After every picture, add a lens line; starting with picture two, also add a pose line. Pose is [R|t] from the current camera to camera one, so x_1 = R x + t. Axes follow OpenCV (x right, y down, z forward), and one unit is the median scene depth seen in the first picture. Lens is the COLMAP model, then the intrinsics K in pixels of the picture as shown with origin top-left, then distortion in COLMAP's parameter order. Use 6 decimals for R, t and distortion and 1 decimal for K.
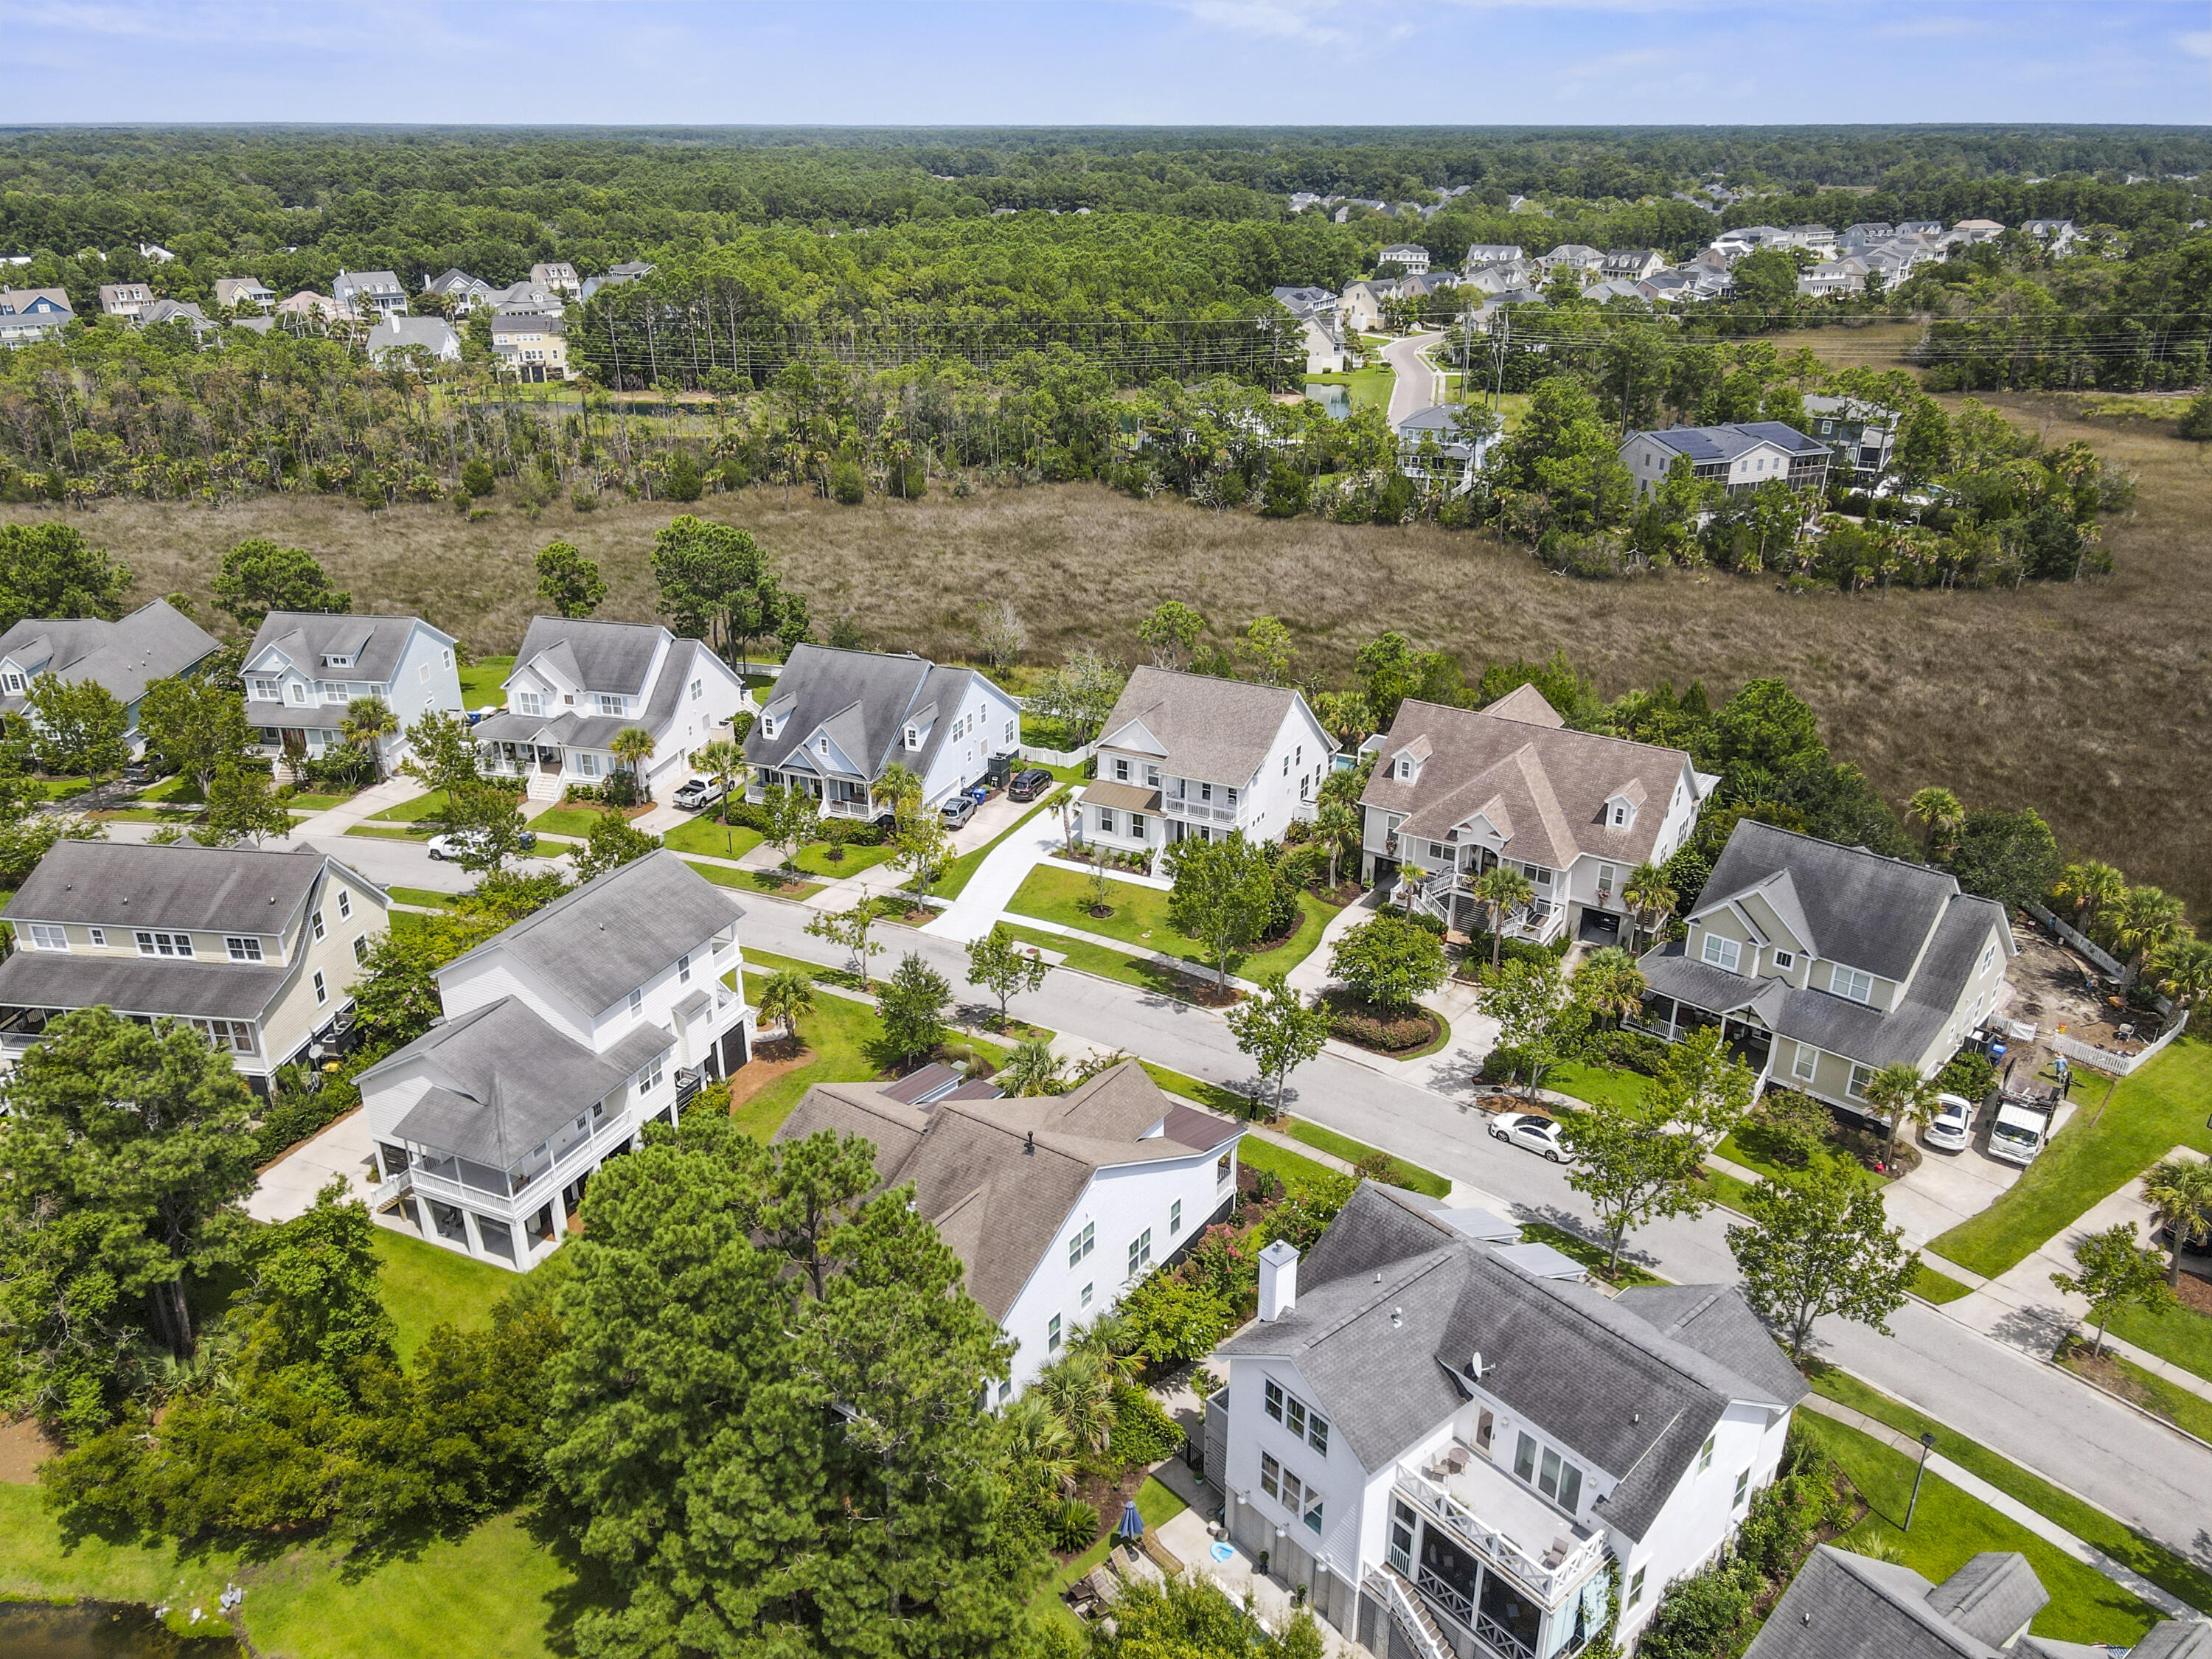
lens RADIAL K [[1643.9, 0, 1082.8], [0, 1643.9, 835.6], [0, 0, 1]] dist [-0.001134, 0.025132]
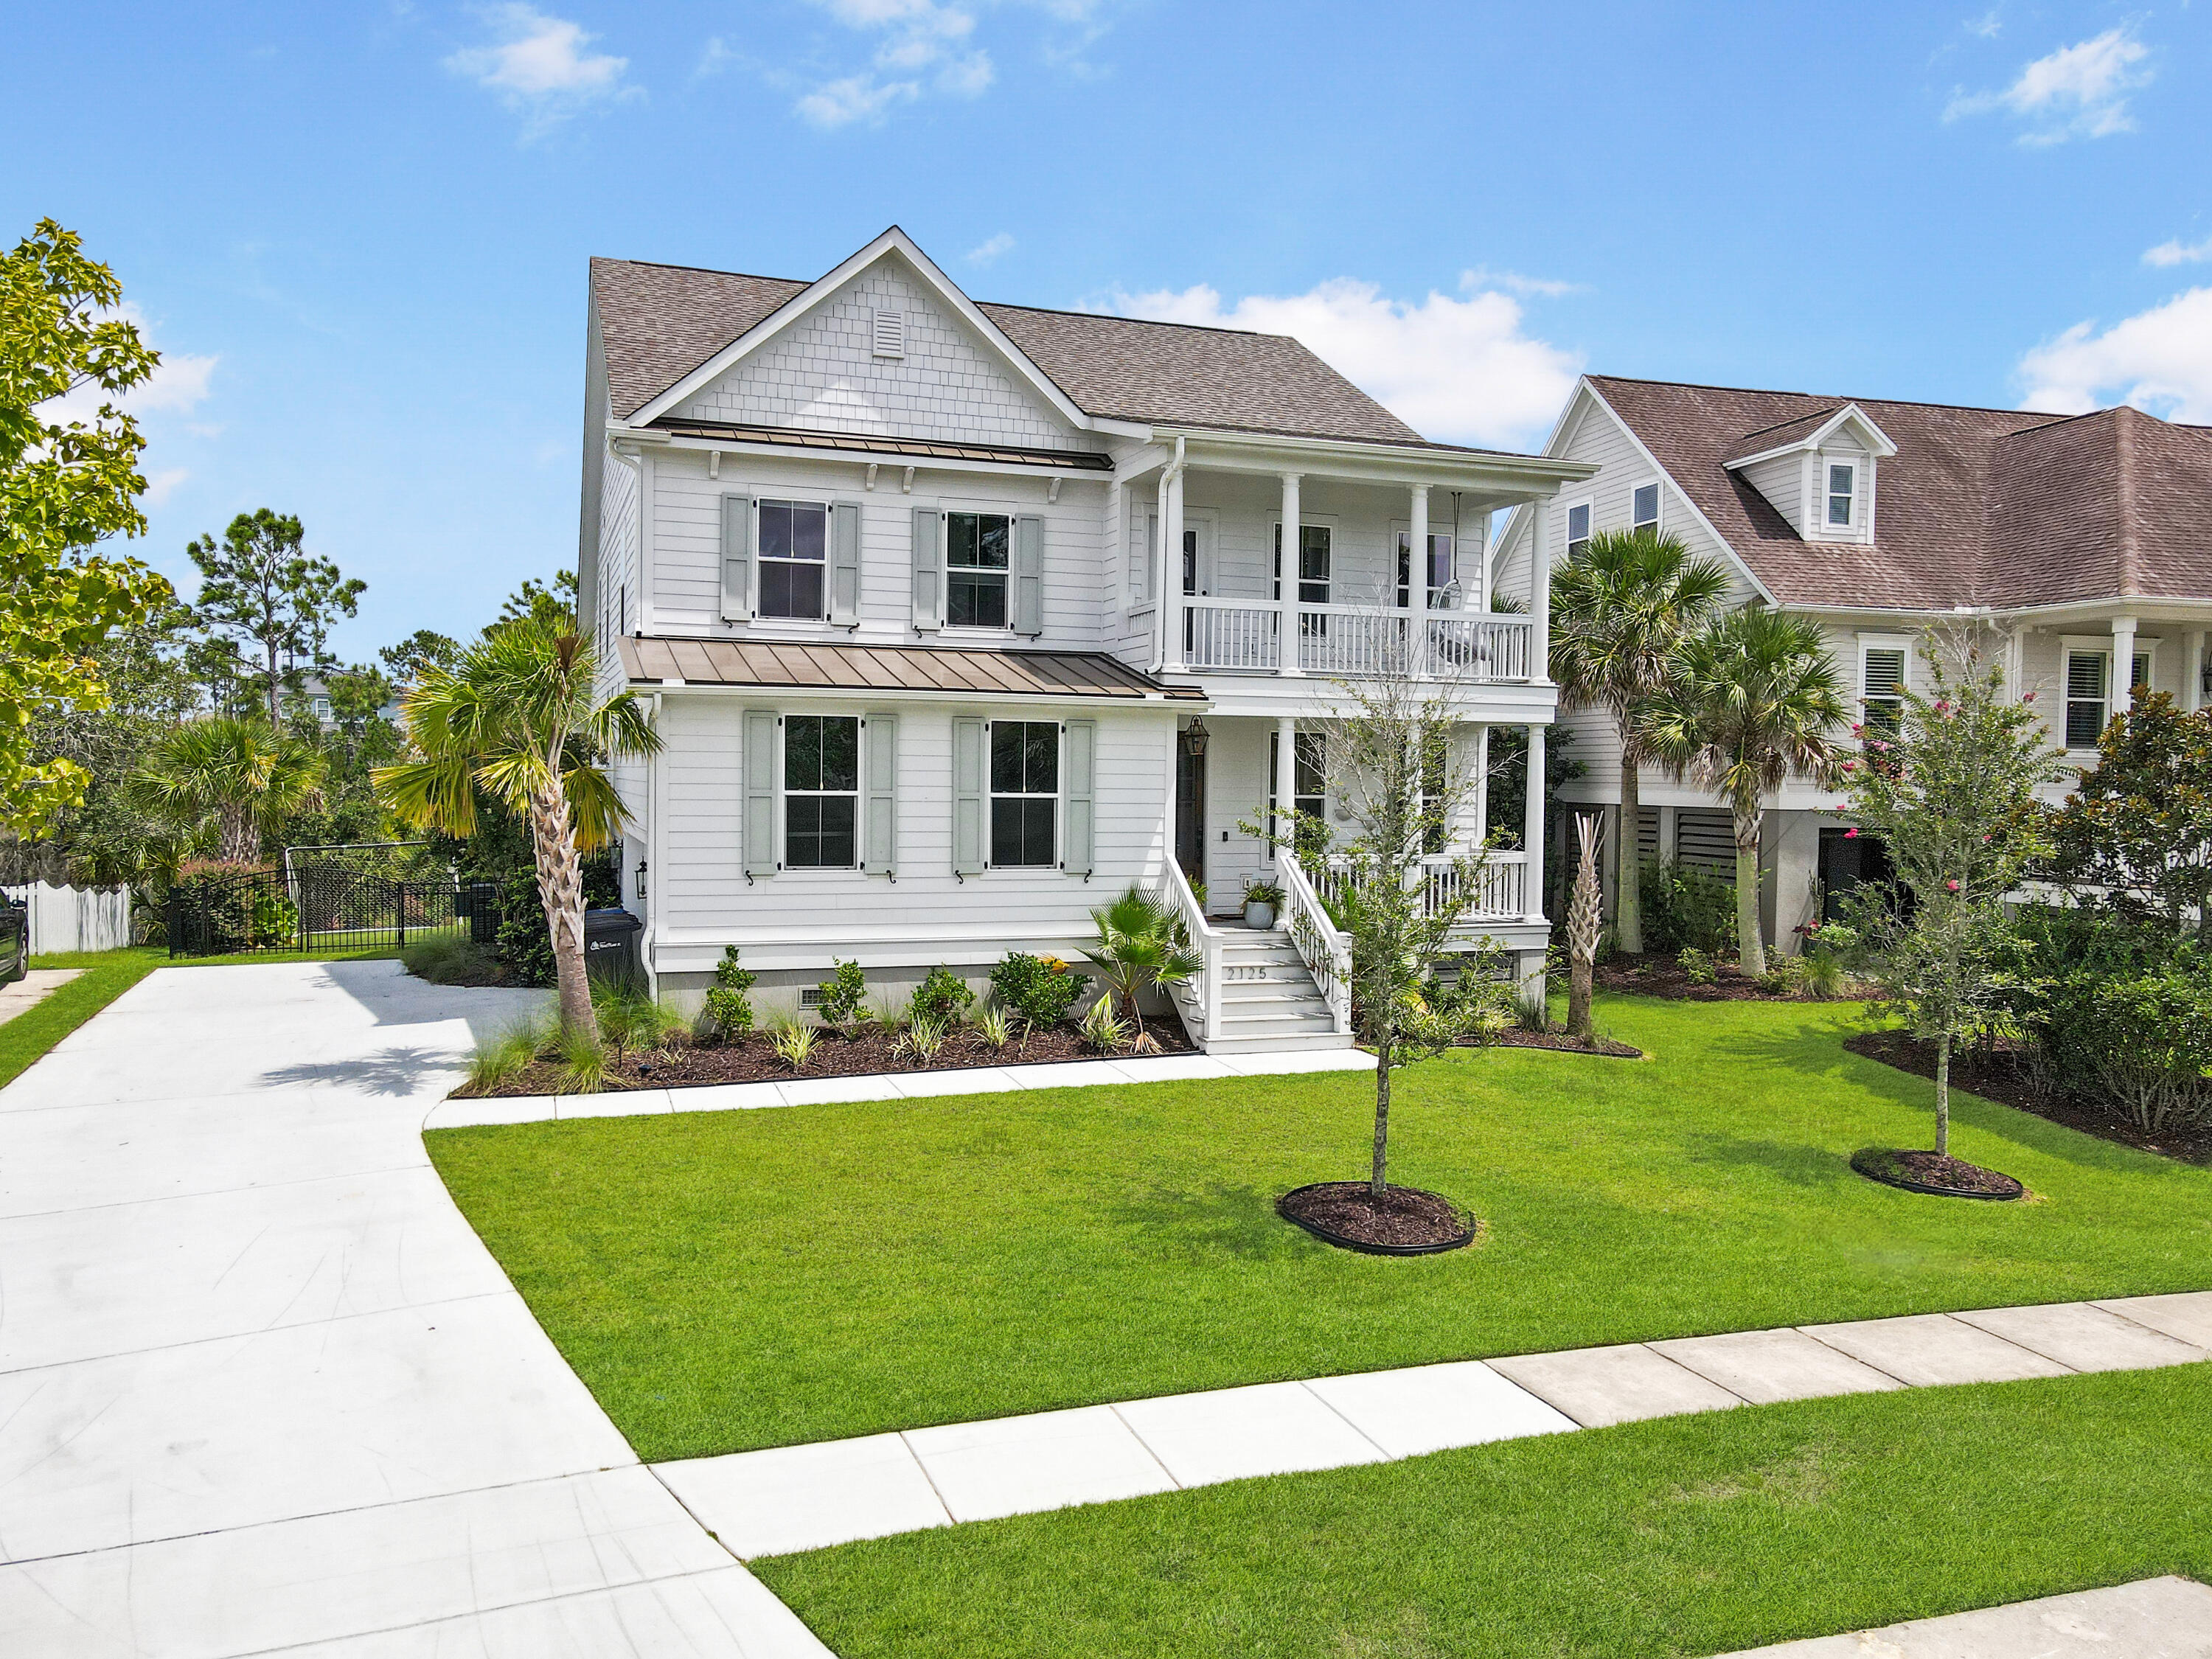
lens RADIAL K [[1643.9, 0, 1106.7], [0, 1643.9, 823.4], [0, 0, 1]] dist [-0.001134, 0.025132]
pose [[0.664331, -0.011045, 0.747357, -0.087492], [0.287952, 0.926493, -0.242270, 0.040178], [-0.689745, 0.376151, 0.618678, 0.865596]]
